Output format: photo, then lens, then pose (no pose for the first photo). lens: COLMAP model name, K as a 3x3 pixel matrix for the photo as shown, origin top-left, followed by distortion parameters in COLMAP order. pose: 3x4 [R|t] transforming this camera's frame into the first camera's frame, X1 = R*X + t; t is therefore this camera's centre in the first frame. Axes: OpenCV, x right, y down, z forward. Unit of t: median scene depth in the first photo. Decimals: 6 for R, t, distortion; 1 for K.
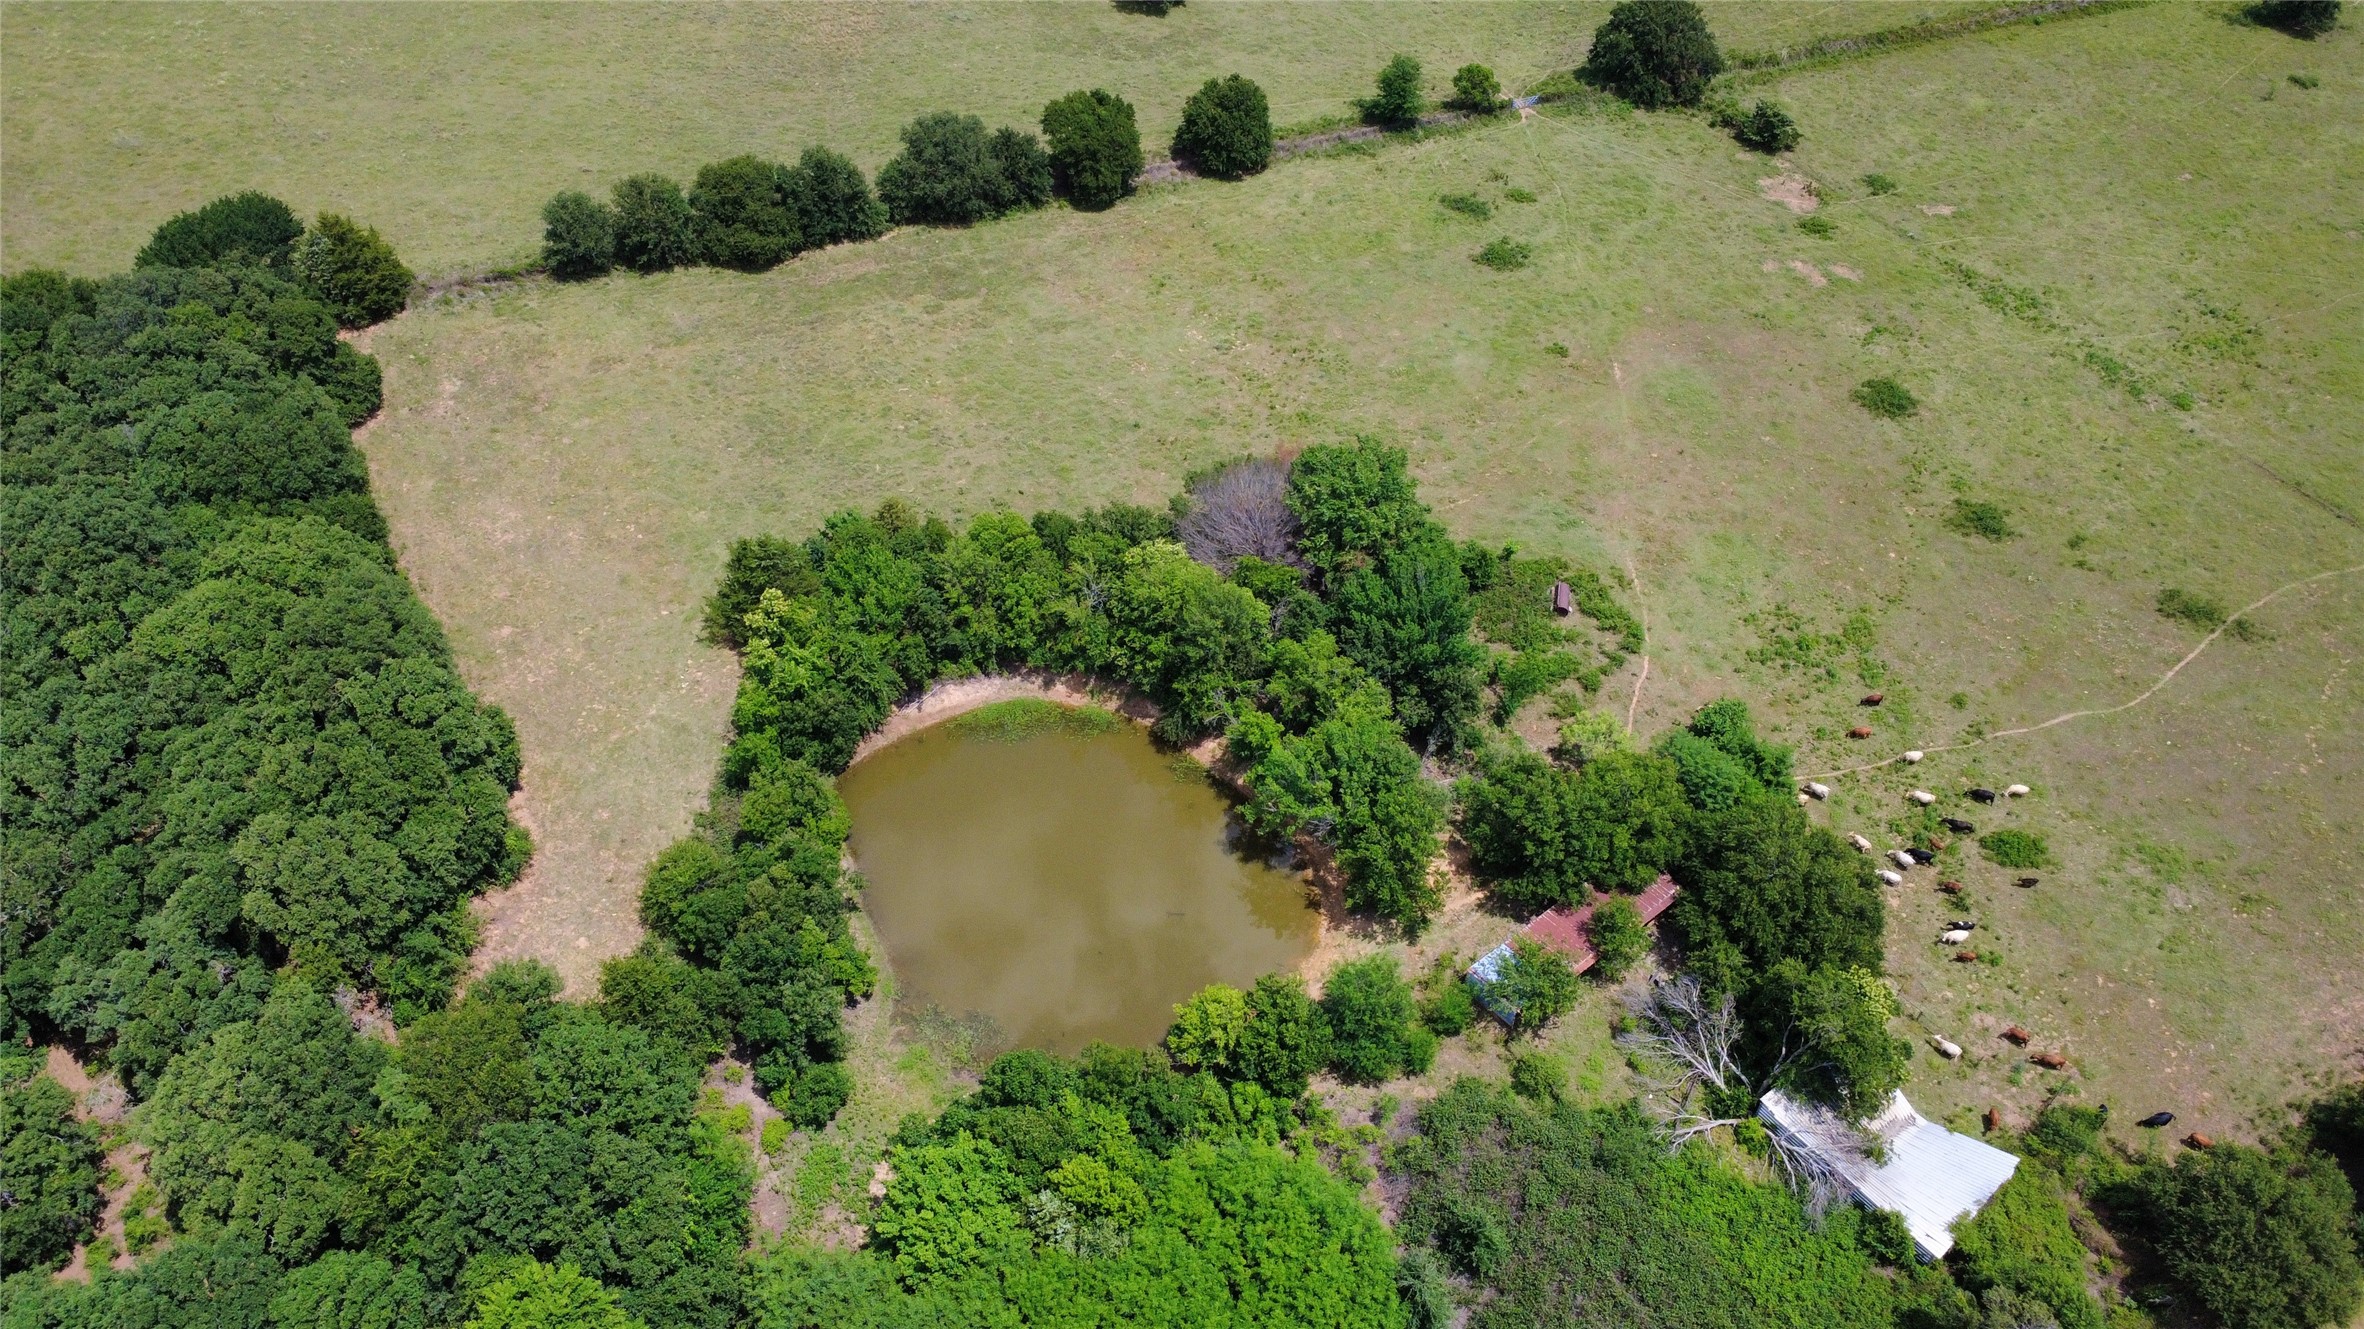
lens RADIAL K [[1720.5, 0, 1187.6], [0, 1720.5, 658.0], [0, 0, 1]] dist [-0.002128, 0.000808]
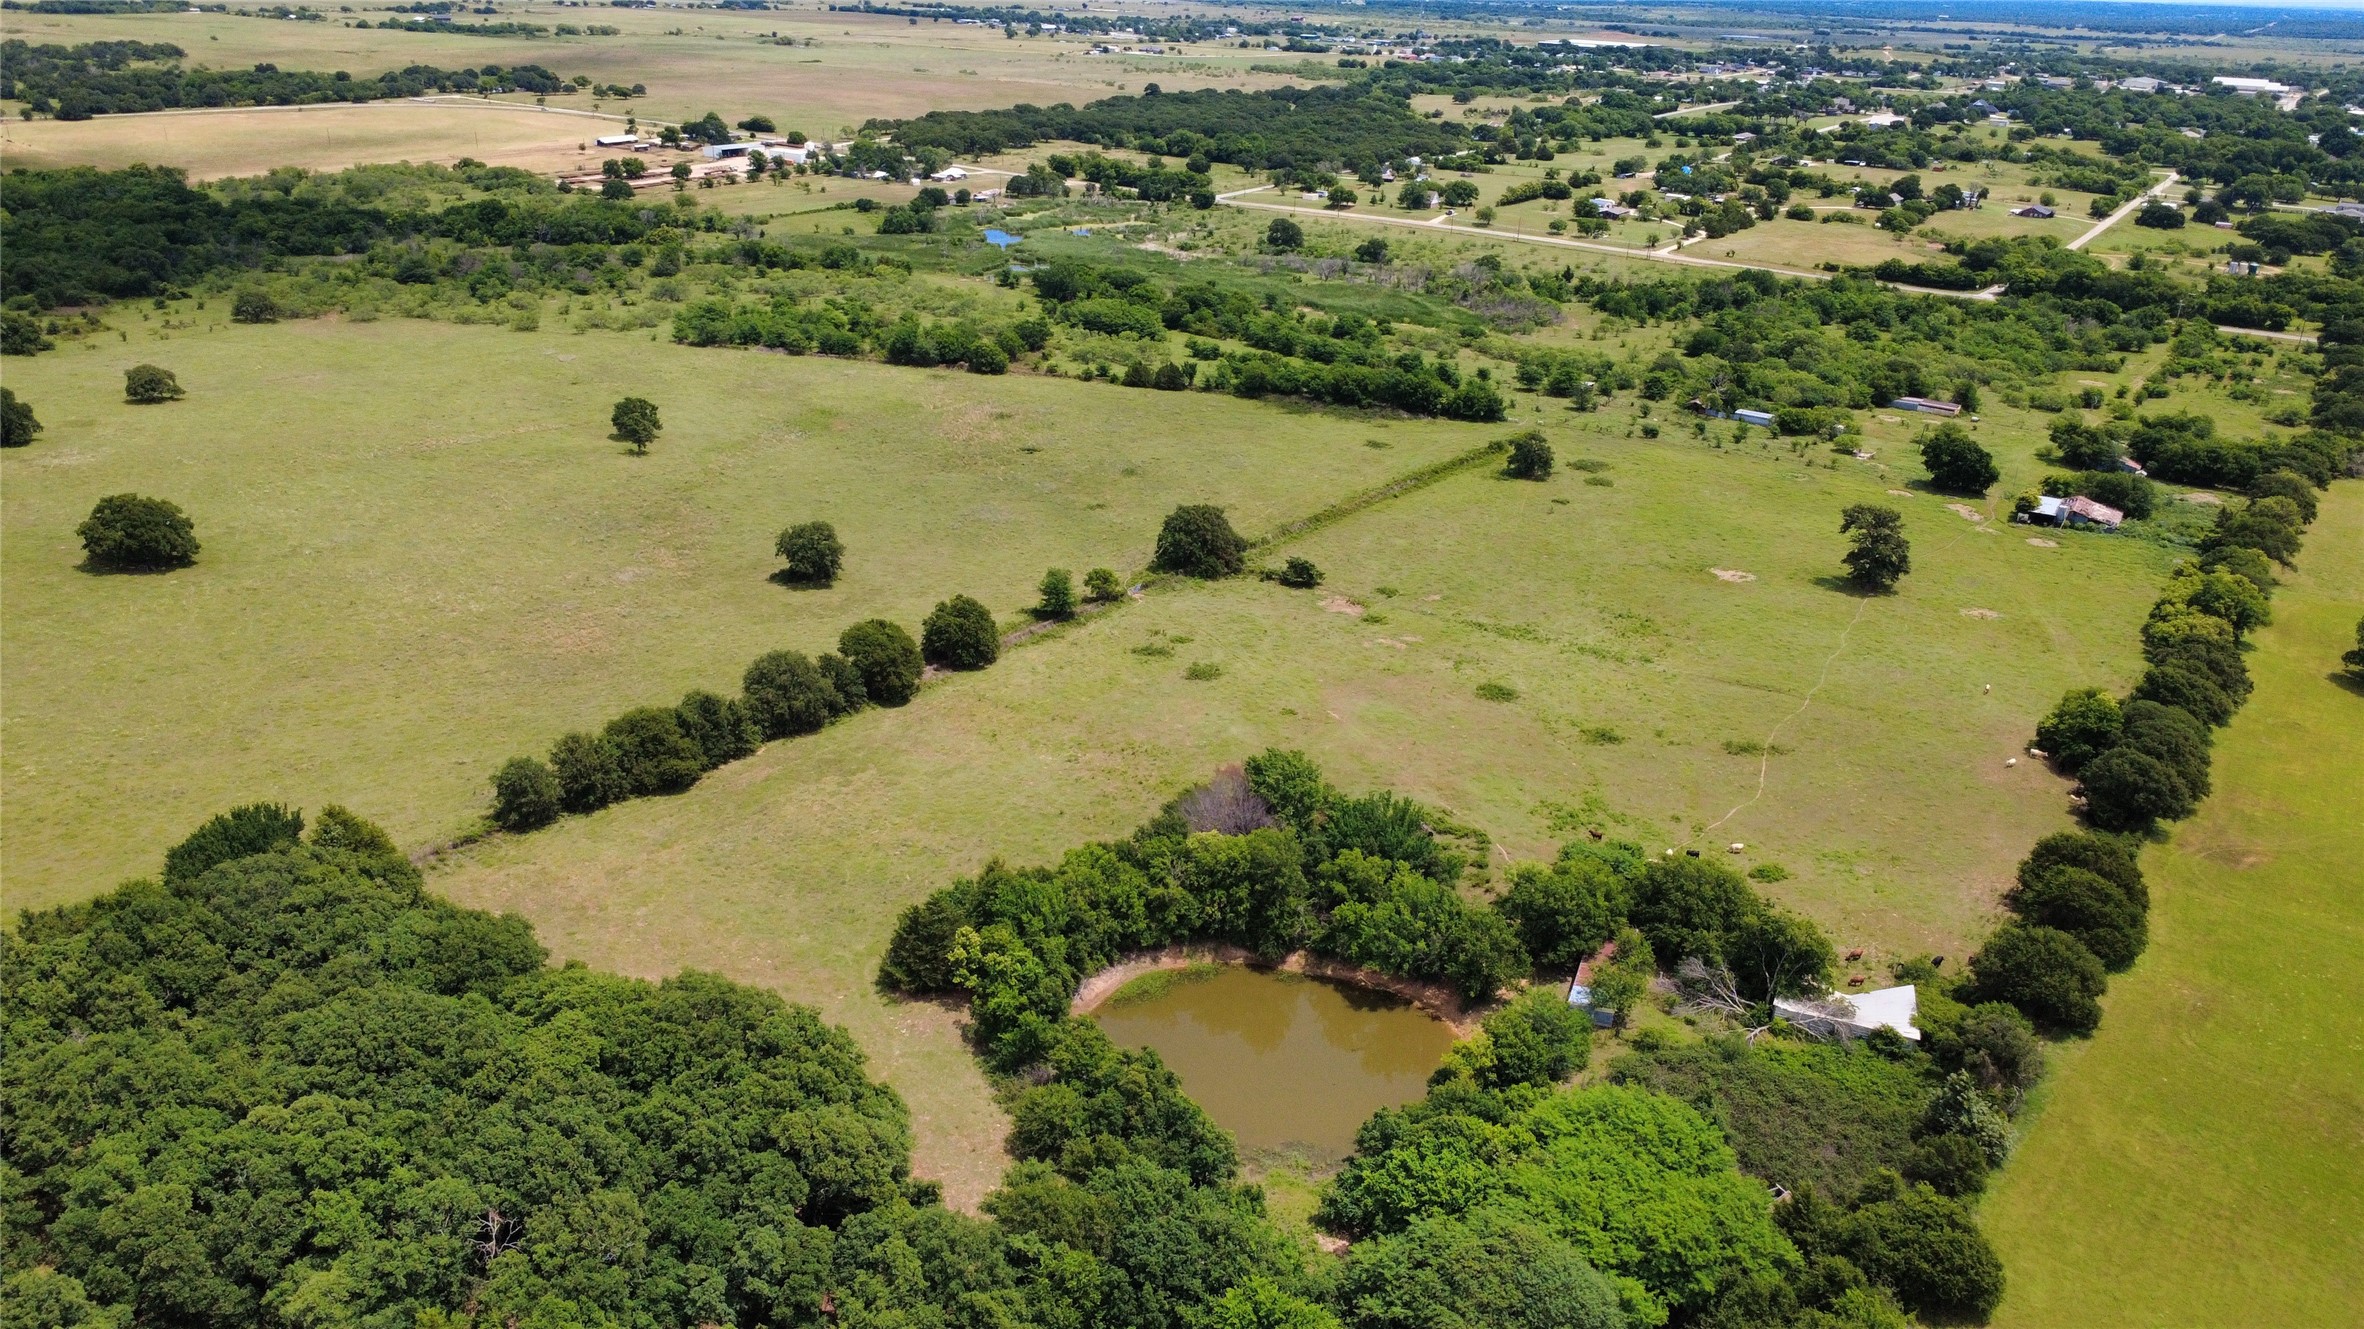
lens RADIAL K [[1720.5, 0, 1174.0], [0, 1720.5, 663.1], [0, 0, 1]] dist [-0.002128, 0.000808]
pose [[0.873313, -0.187786, 0.449512, -0.476749], [0.340184, 0.895560, -0.286786, 0.149917], [-0.348710, 0.403371, 0.845986, -0.147383]]
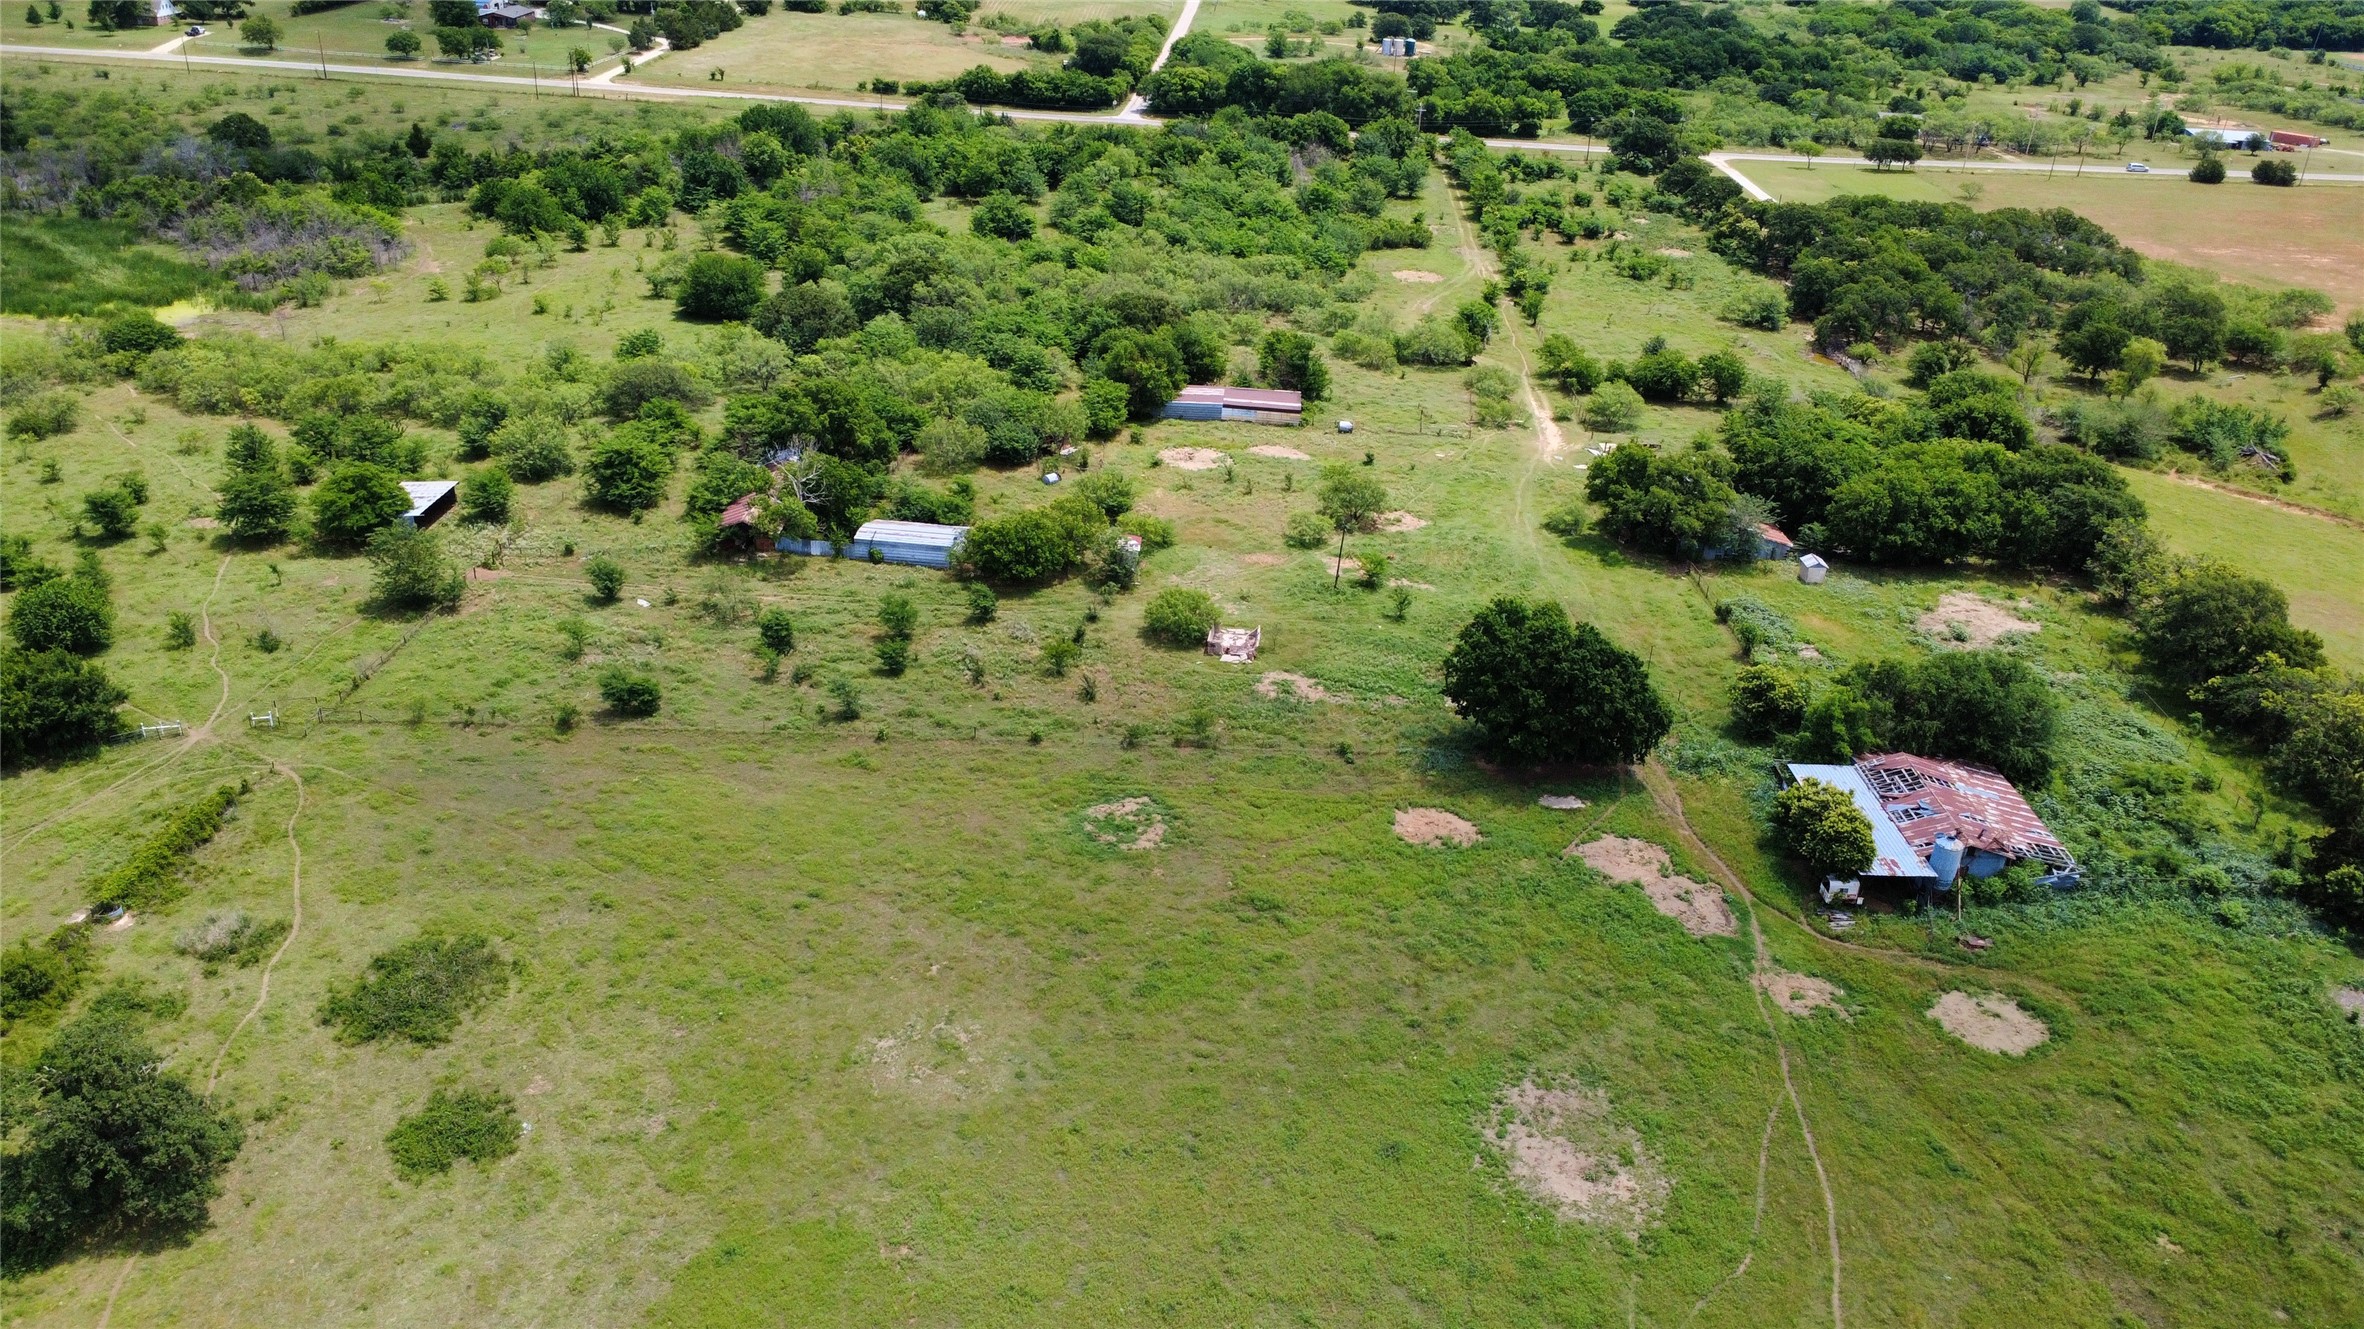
lens RADIAL K [[1720.5, 0, 1185.6], [0, 1720.5, 663.8], [0, 0, 1]] dist [-0.002128, 0.000808]
pose [[0.474261, -0.404610, 0.781900, 0.601006], [0.597579, 0.800148, 0.051592, -0.415808], [-0.646511, 0.442779, 0.621265, 0.743549]]
